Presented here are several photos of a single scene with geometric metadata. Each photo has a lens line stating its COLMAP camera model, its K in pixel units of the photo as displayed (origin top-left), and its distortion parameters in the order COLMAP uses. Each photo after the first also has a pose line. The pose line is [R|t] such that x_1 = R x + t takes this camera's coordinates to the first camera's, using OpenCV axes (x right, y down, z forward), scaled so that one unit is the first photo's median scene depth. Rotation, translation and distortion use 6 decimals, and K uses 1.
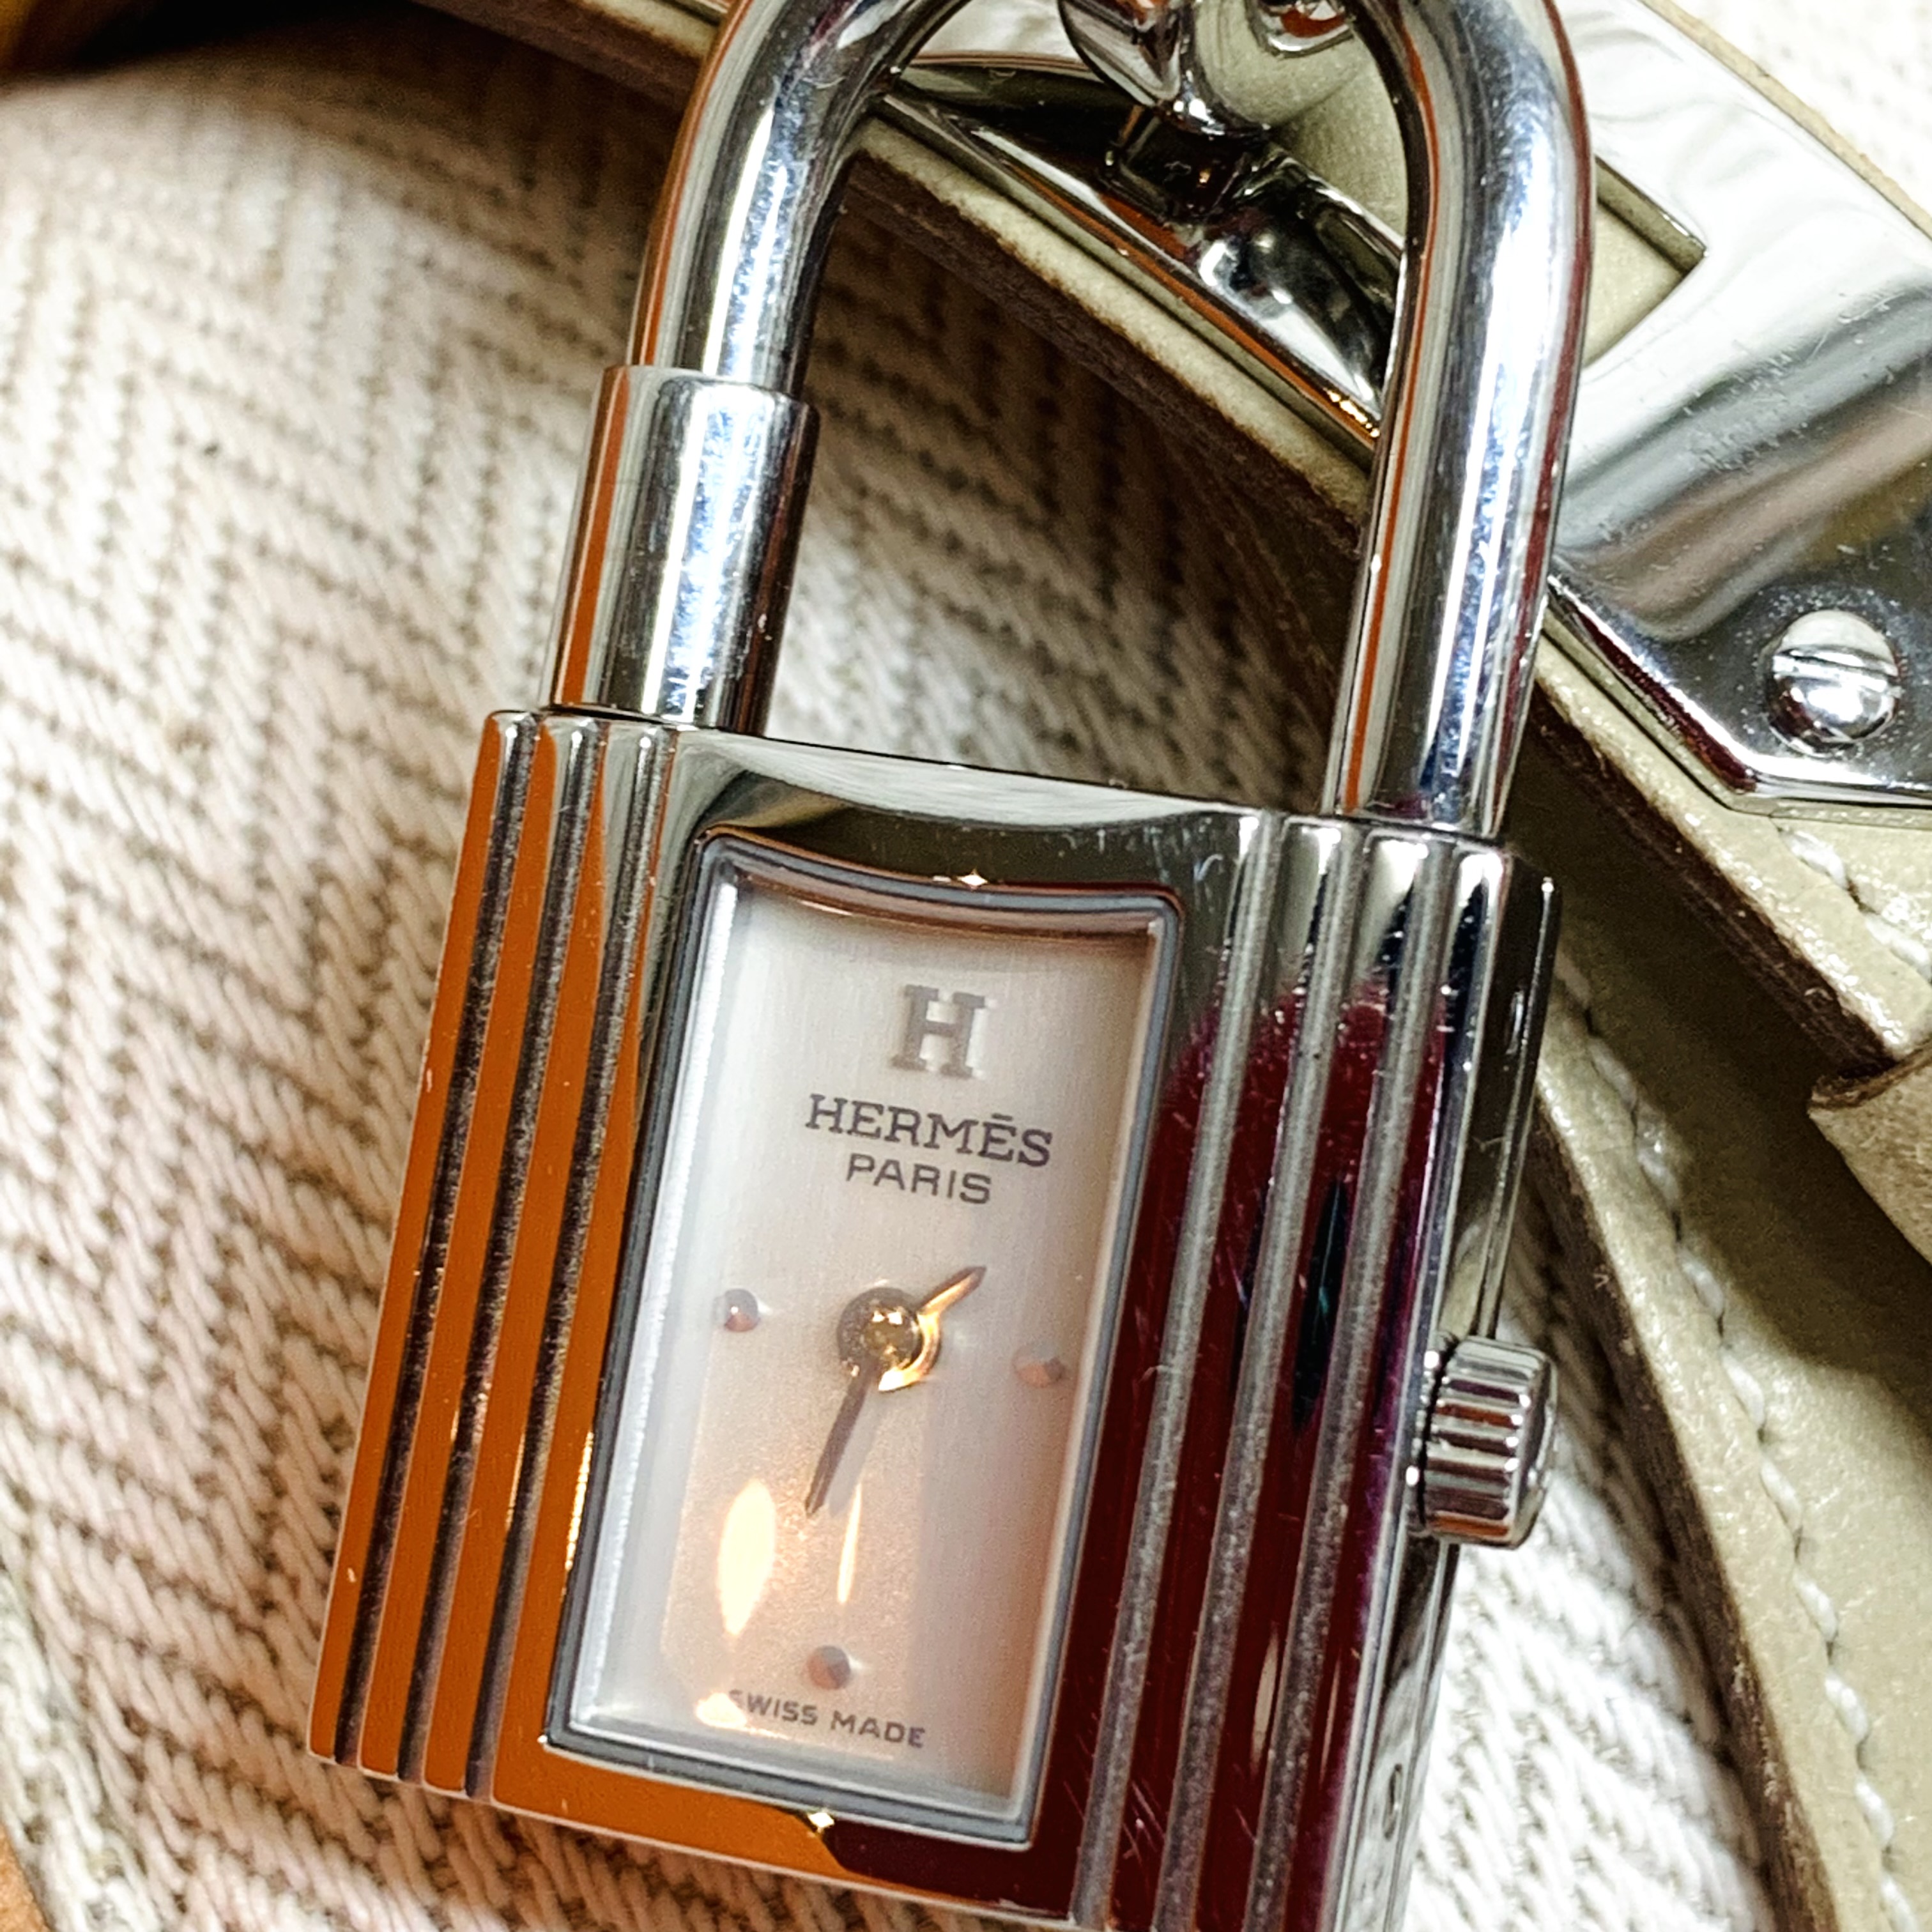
lens RADIAL K [[4001.2, 0, 966.1], [0, 4001.2, 906.1], [0, 0, 1]] dist [0.078654, -0.077957]
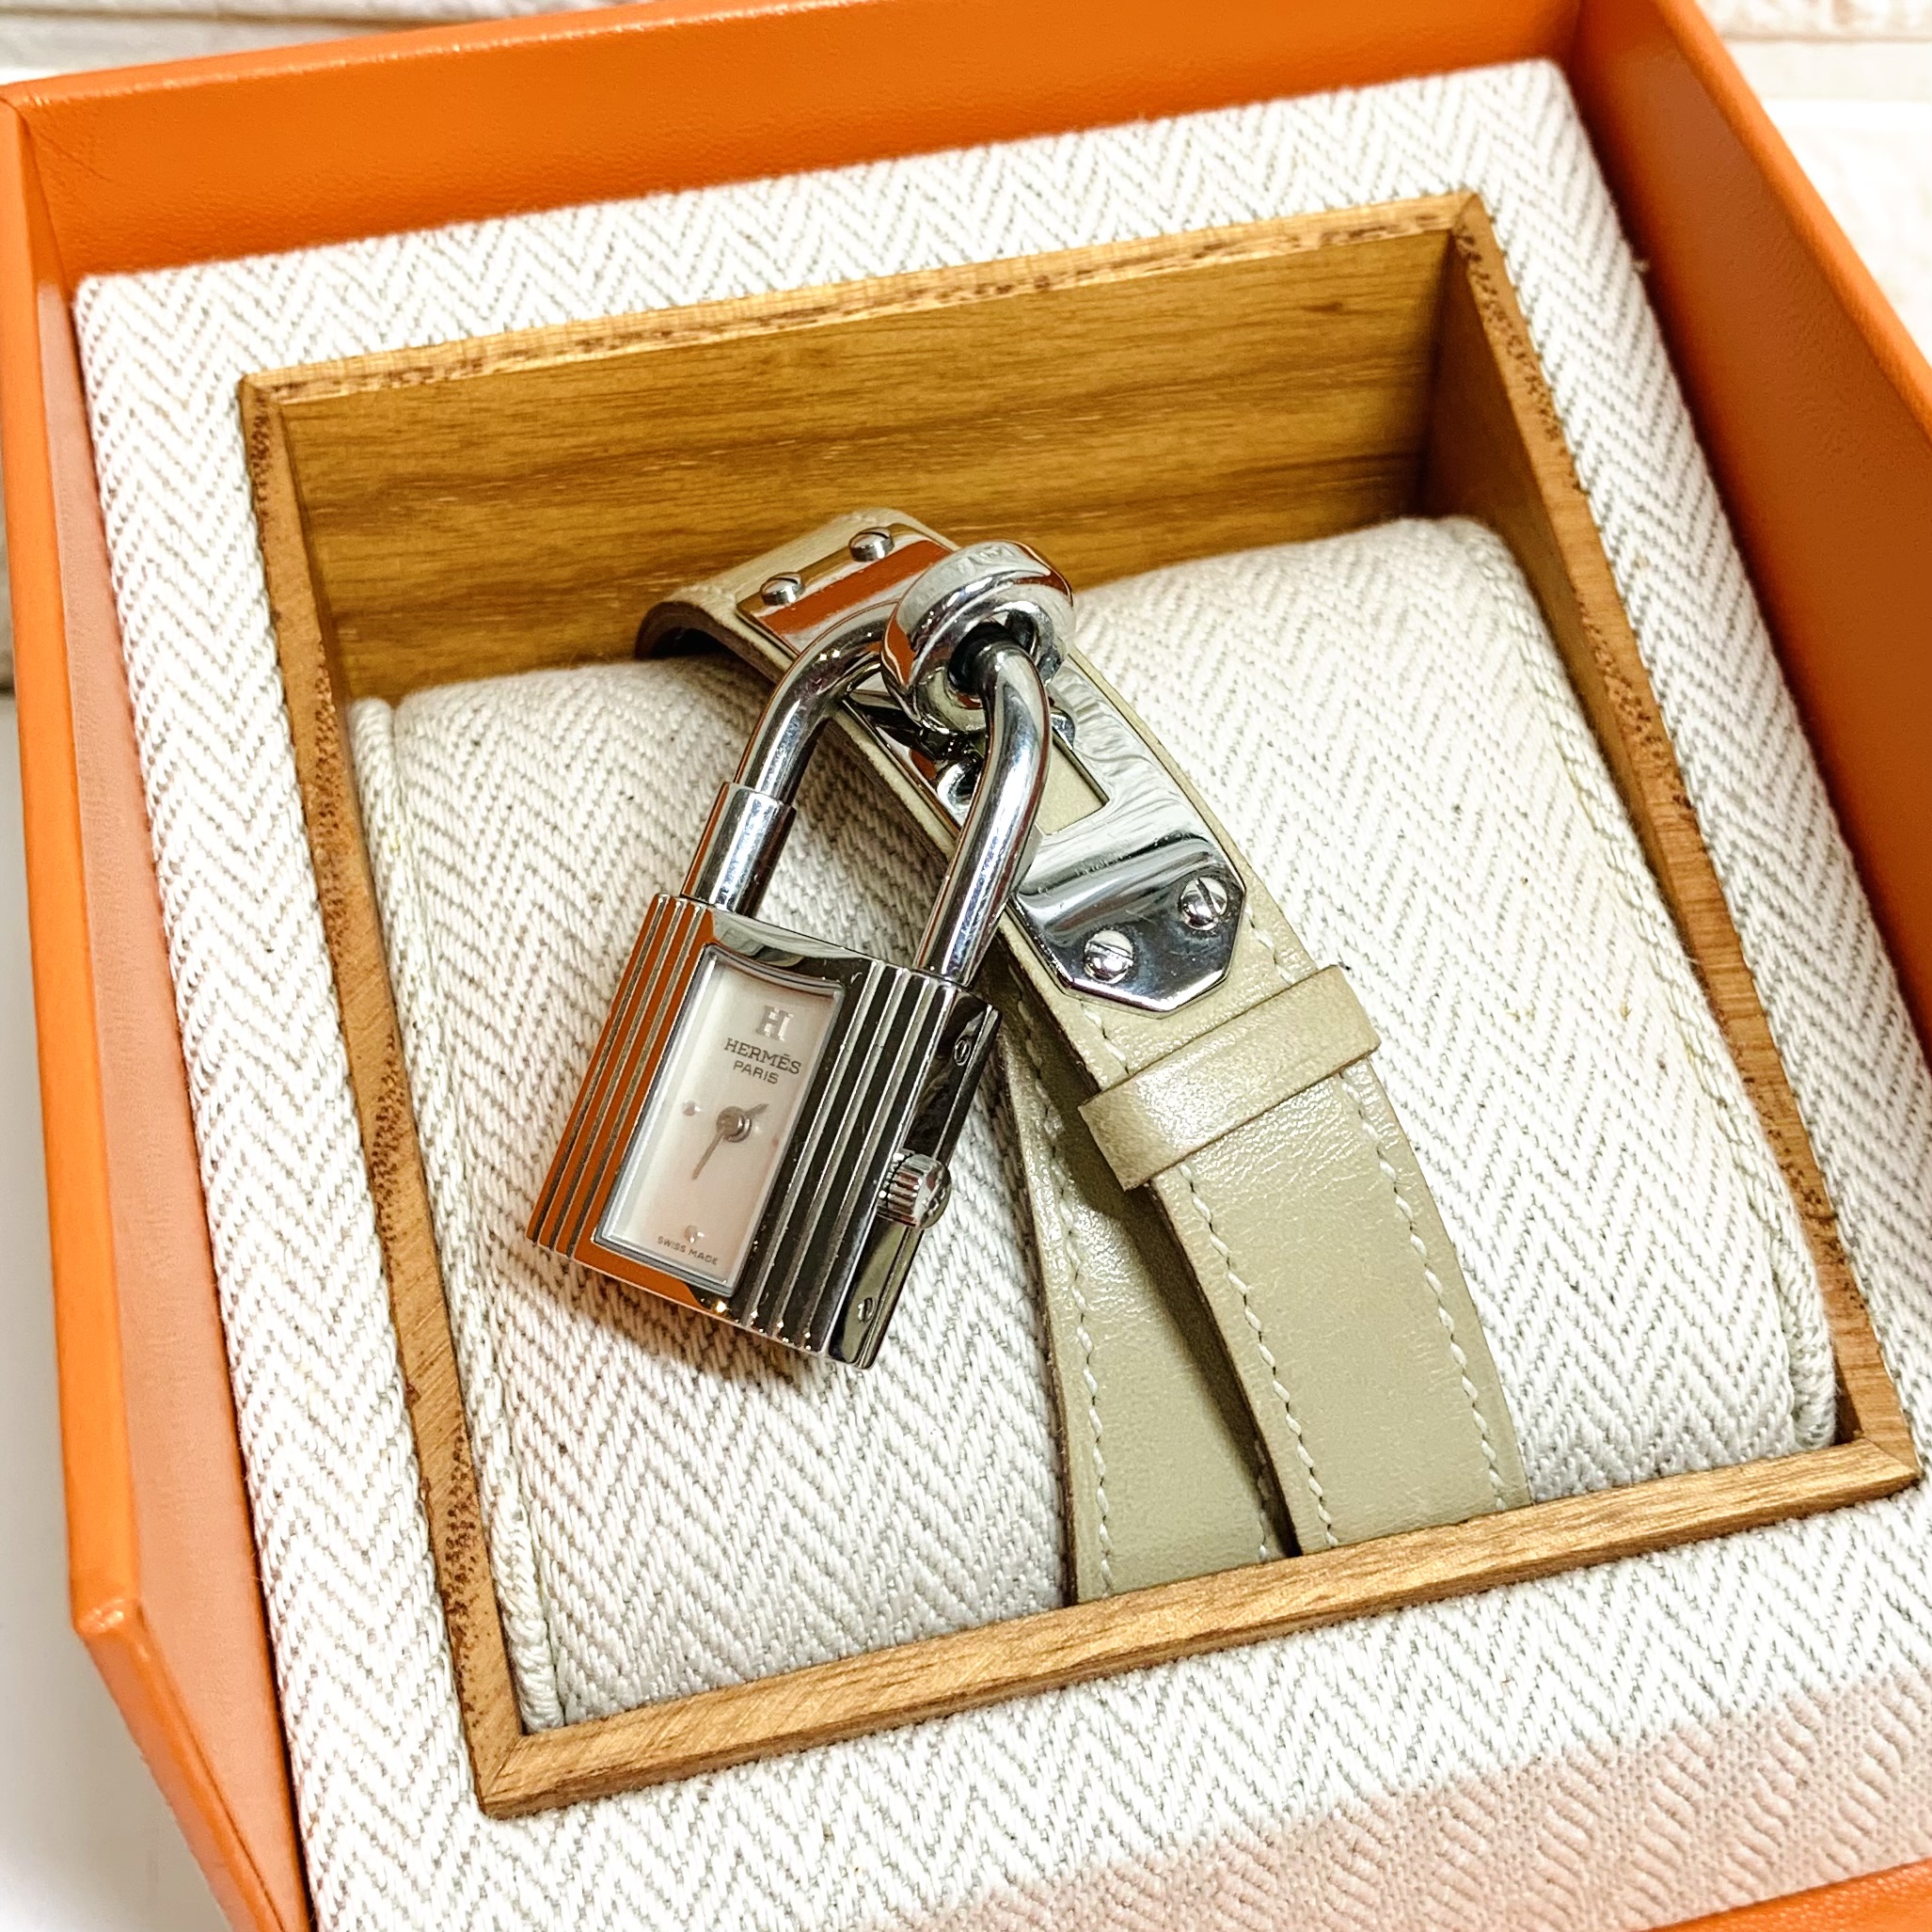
lens RADIAL K [[2026.9, 0, 966.0], [0, 2026.9, 966.0], [0, 0, 1]] dist [0.008475, 0.018724]
pose [[0.975486, 0.163693, -0.147077, 0.293853], [-0.174355, 0.982684, -0.062703, 0.051226], [0.134266, 0.086810, 0.987136, -0.363562]]
